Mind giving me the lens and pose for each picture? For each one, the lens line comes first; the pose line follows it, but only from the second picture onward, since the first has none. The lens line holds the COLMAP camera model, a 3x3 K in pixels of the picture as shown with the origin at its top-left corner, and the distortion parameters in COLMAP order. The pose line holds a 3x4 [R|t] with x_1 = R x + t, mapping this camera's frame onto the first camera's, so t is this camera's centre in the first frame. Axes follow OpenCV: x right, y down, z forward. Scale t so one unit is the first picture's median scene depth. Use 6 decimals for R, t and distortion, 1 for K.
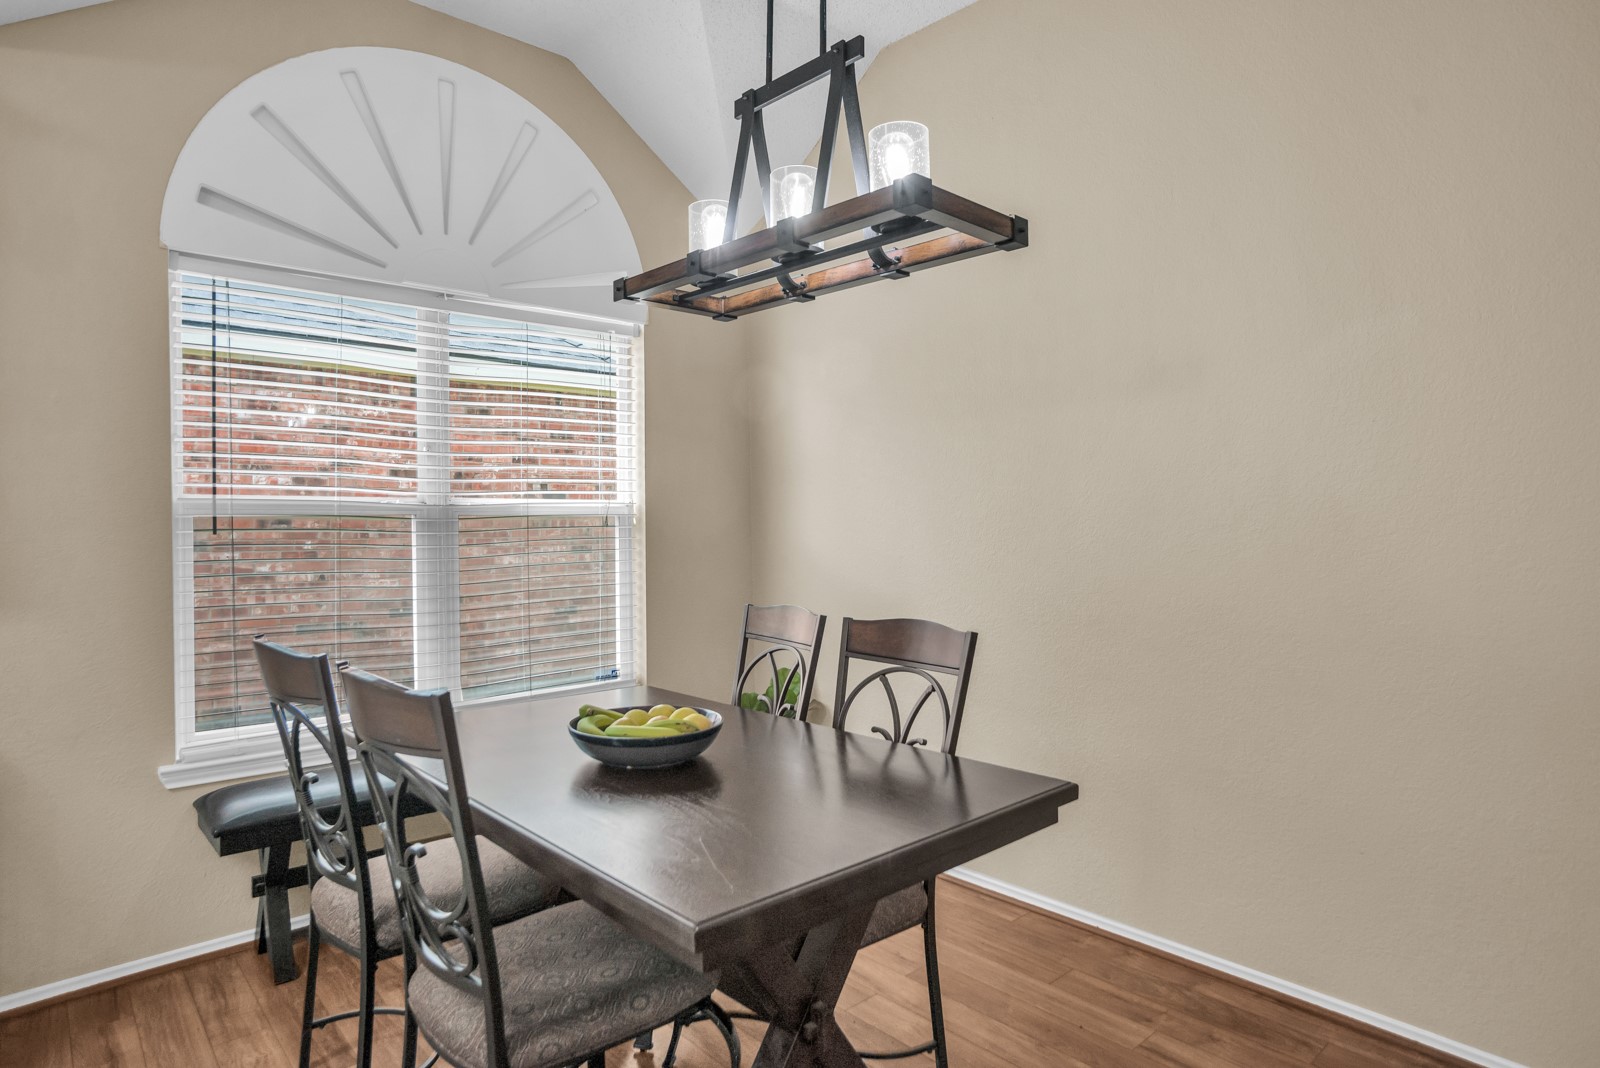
lens RADIAL K [[888.3, 0, 800.0], [0, 888.3, 534.0], [0, 0, 1]] dist [-0.037192, 0.001105]
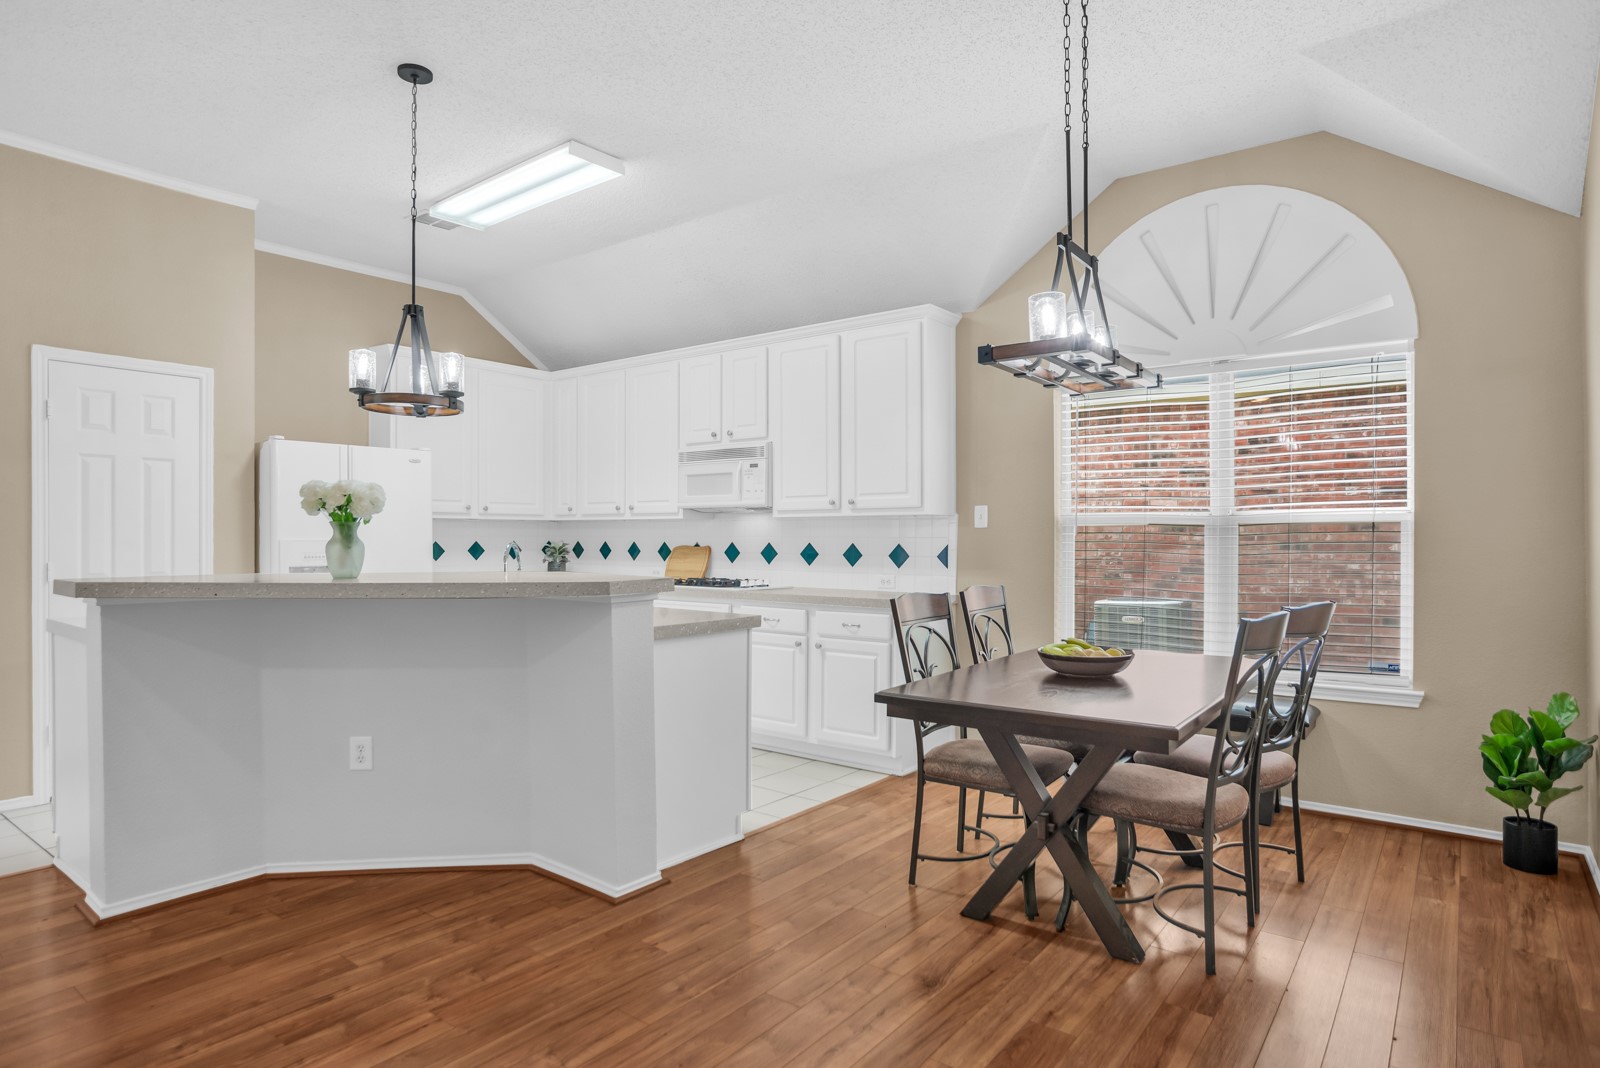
lens RADIAL K [[888.3, 0, 800.0], [0, 888.3, 534.0], [0, 0, 1]] dist [-0.037192, 0.001105]
pose [[0.177113, 0.004416, -0.984181, 0.702741], [-0.006306, 0.999974, 0.003352, -0.005131], [0.984170, 0.005613, 0.177137, 0.108307]]
